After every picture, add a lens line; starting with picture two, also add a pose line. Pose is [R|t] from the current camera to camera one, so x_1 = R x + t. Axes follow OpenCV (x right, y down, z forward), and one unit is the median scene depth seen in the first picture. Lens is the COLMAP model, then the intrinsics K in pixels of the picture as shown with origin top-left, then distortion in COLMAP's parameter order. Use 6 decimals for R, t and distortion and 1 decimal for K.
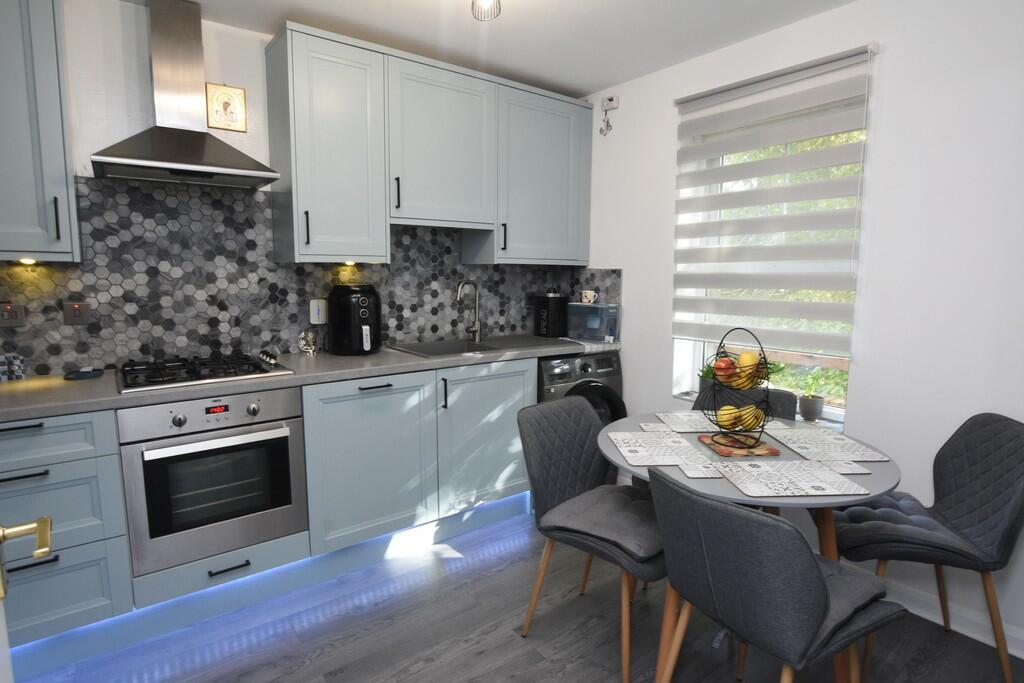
lens RADIAL K [[555.9, 0, 510.6], [0, 555.9, 343.0], [0, 0, 1]] dist [-0.024808, 0.006476]
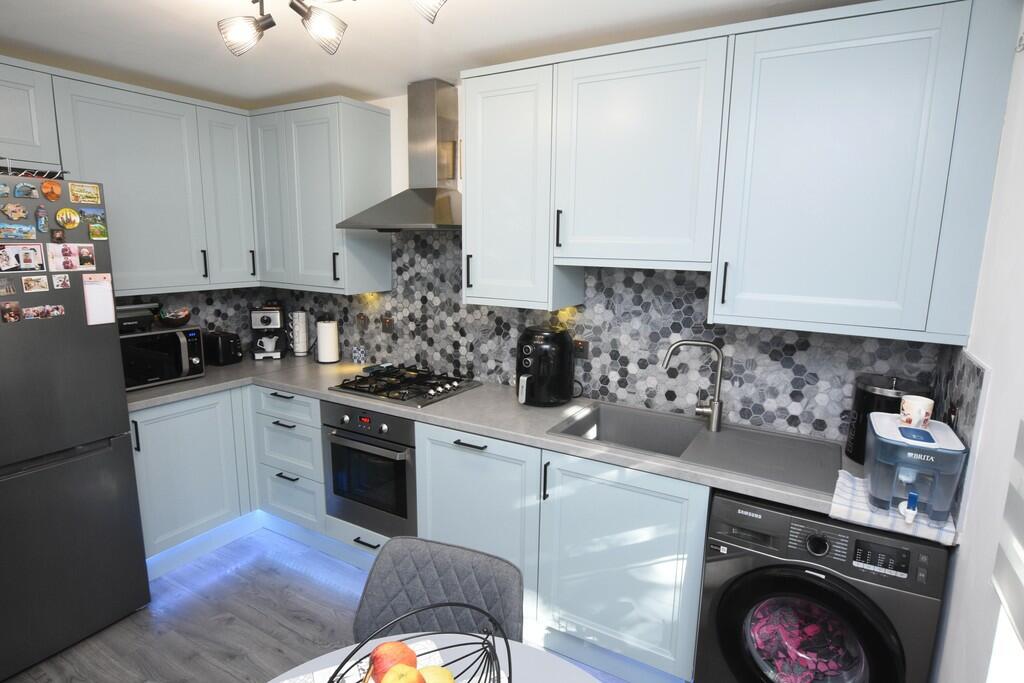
lens RADIAL K [[555.9, 0, 510.1], [0, 555.9, 339.2], [0, 0, 1]] dist [-0.024808, 0.006476]
pose [[0.366838, 0.162234, -0.916029, 0.556722], [-0.131101, 0.983865, 0.121746, -0.199045], [0.921001, 0.075431, 0.382188, 0.623906]]
